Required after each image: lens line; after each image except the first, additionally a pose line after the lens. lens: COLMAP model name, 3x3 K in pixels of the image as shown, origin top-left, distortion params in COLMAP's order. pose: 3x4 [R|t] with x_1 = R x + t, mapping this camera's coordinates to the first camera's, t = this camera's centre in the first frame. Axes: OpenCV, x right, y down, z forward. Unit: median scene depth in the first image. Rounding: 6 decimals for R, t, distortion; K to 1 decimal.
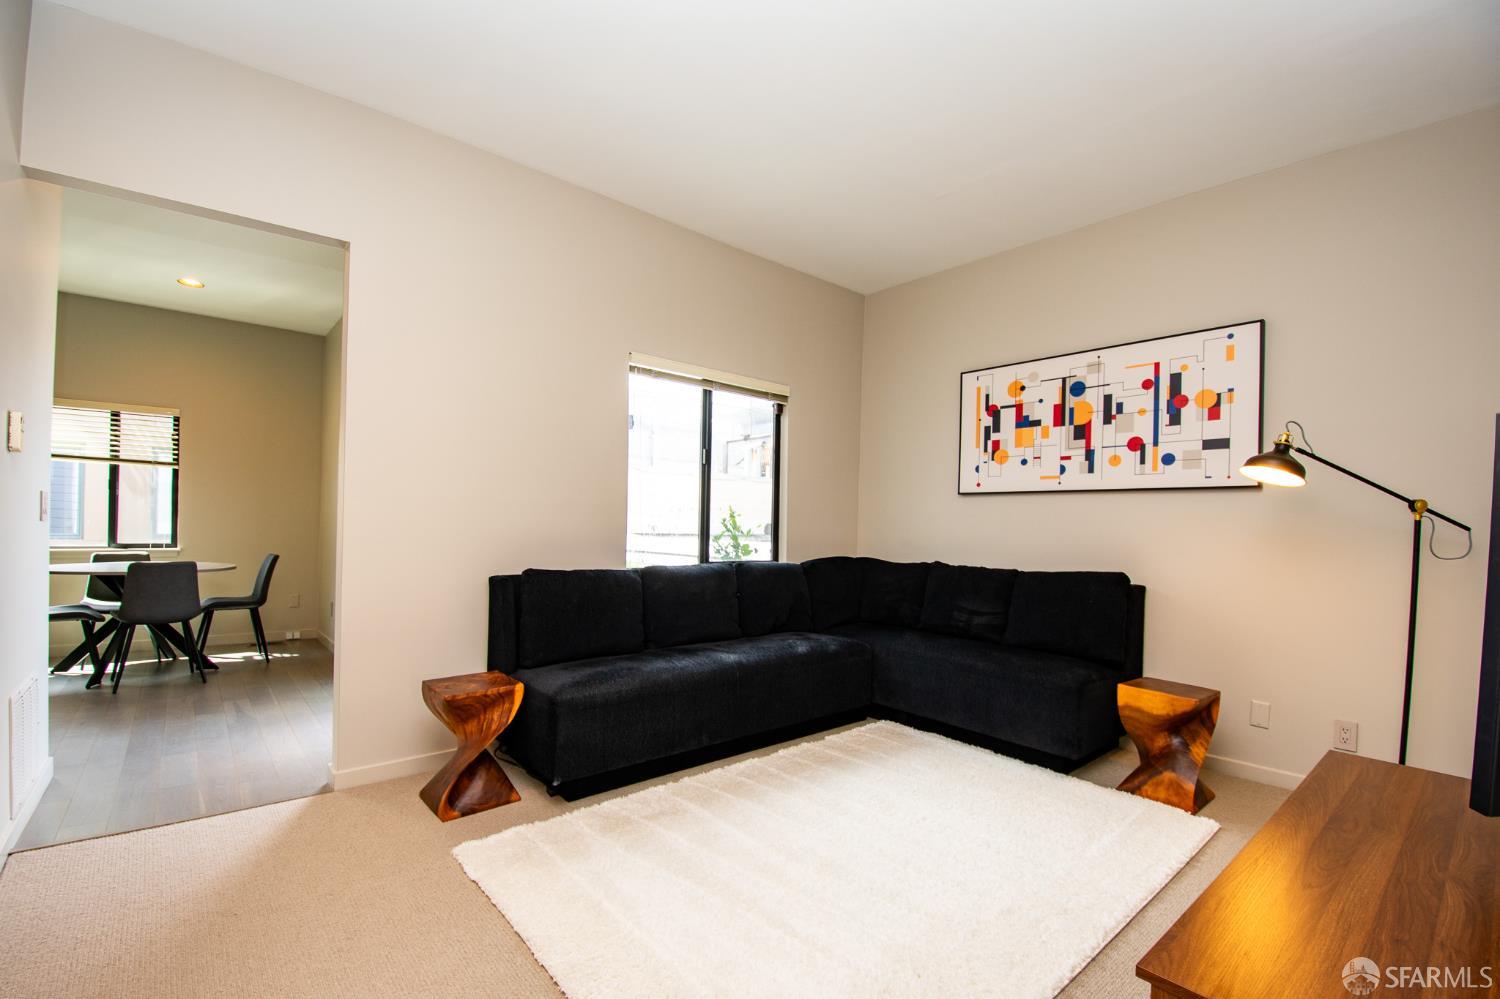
lens RADIAL K [[653.2, 0, 751.7], [0, 653.2, 528.2], [0, 0, 1]] dist [-0.033288, -0.000280]
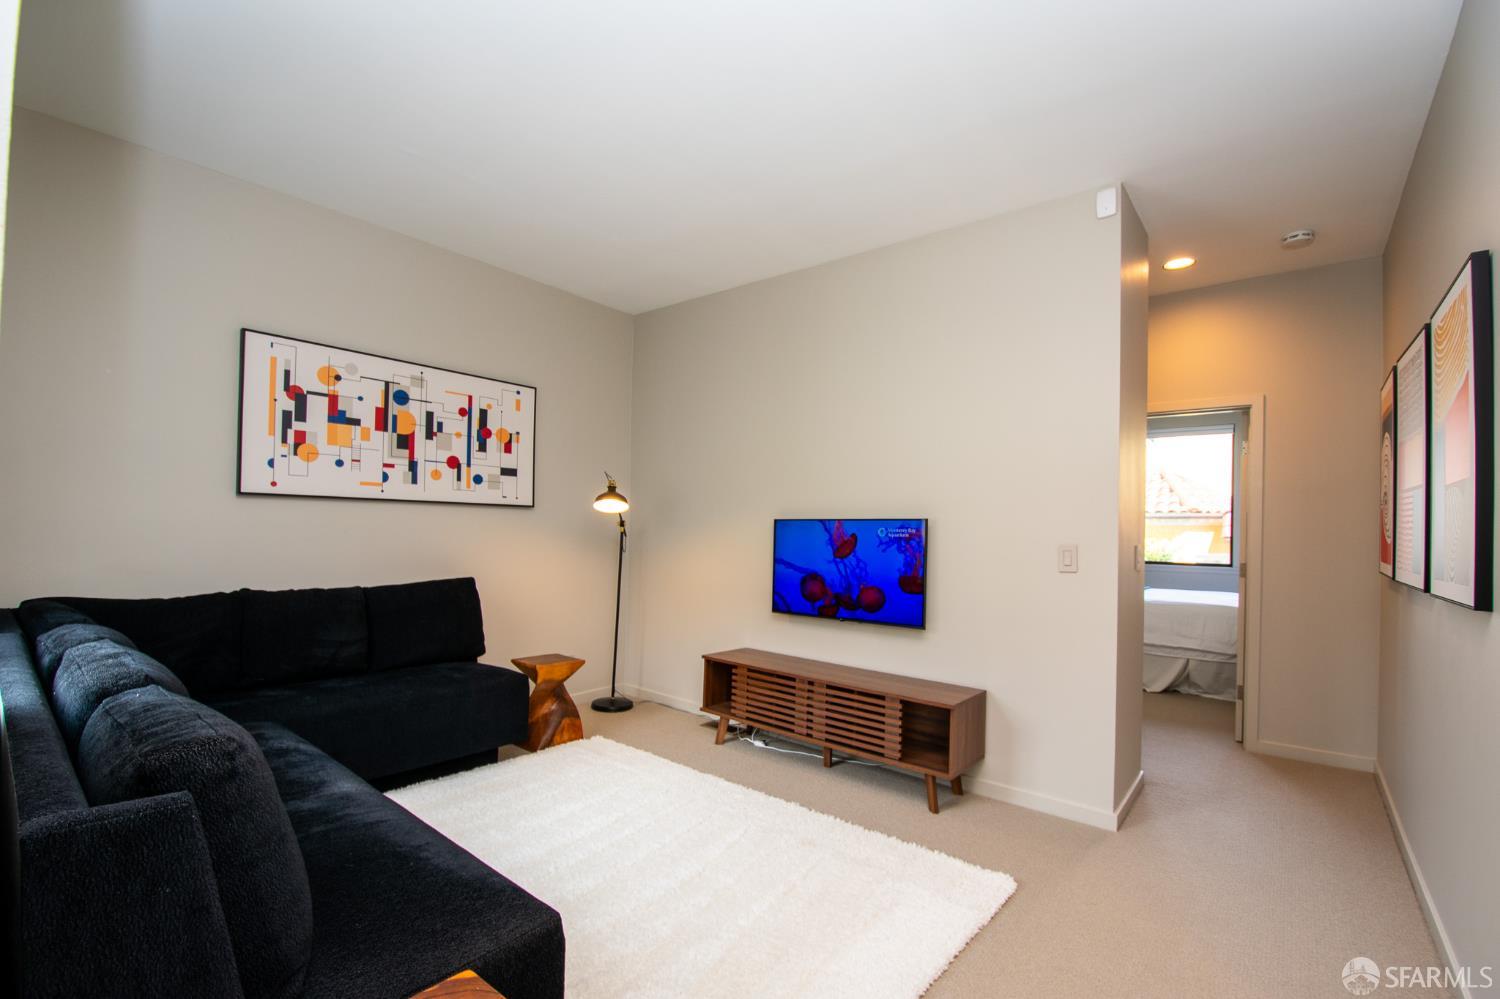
lens RADIAL K [[643.9, 0, 757.8], [0, 643.9, 523.3], [0, 0, 1]] dist [-0.012752, -0.000225]
pose [[-0.190871, -0.014101, 0.981514, -0.577924], [-0.019684, 0.999751, 0.010535, -0.044180], [-0.981418, -0.017310, -0.191101, 0.657469]]
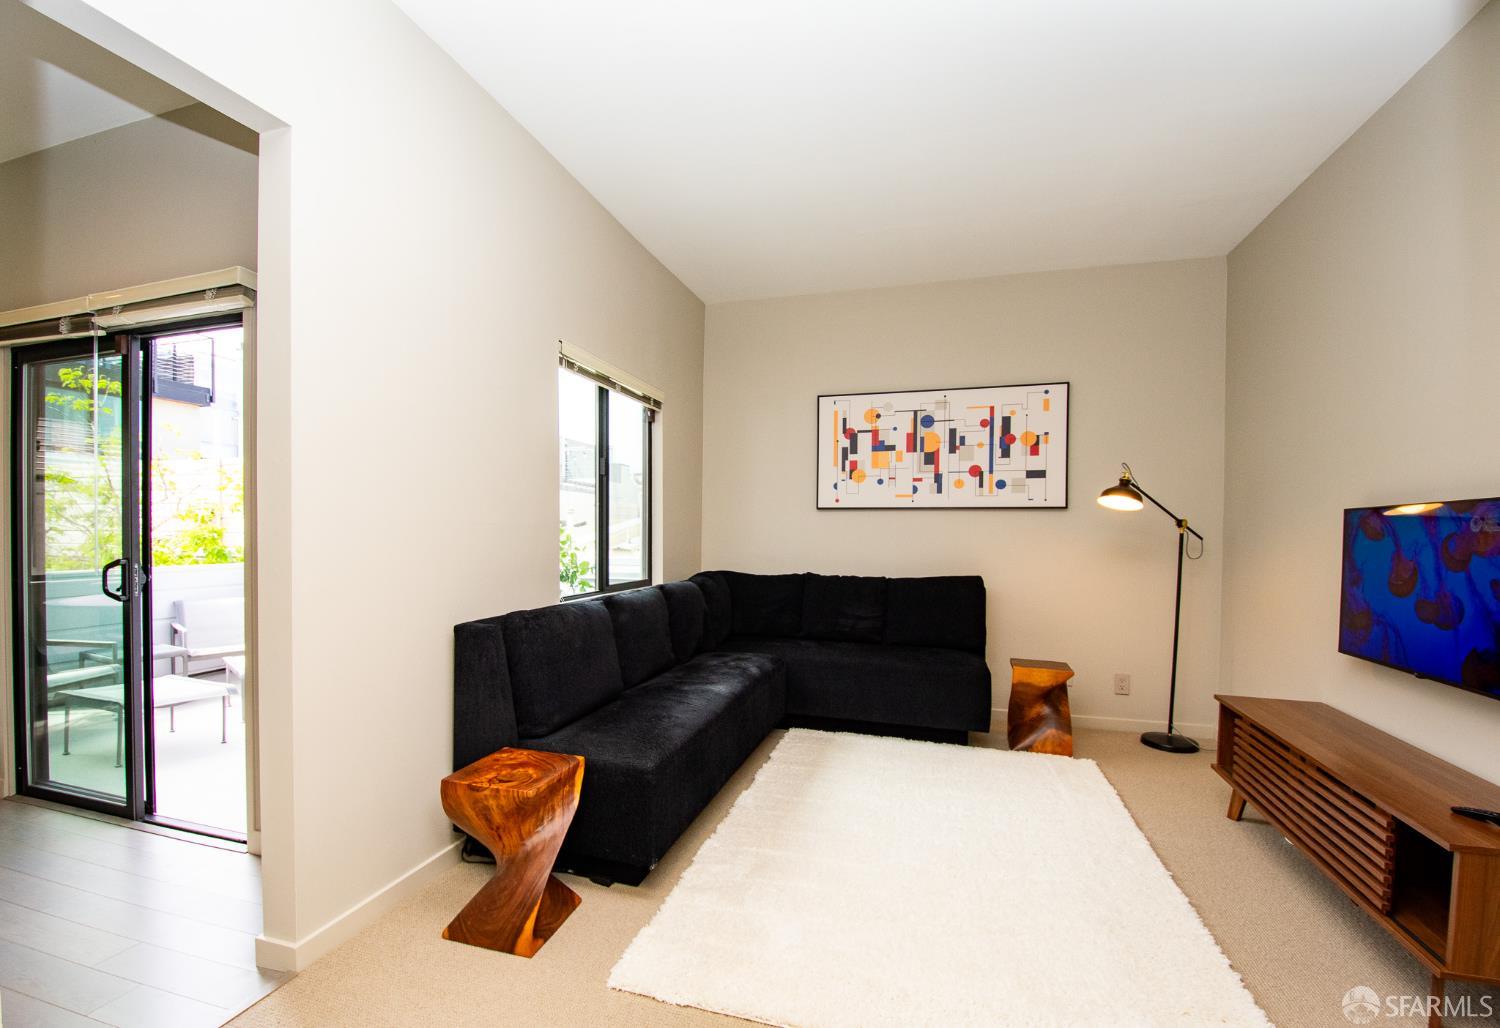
lens RADIAL K [[670.6, 0, 741.3], [0, 670.6, 544.3], [0, 0, 1]] dist [-0.000372, -0.000292]
pose [[0.840770, -0.023865, 0.540866, -0.453858], [0.012280, 0.999612, 0.025017, -0.026720], [-0.541253, -0.014392, 0.840737, 0.155496]]
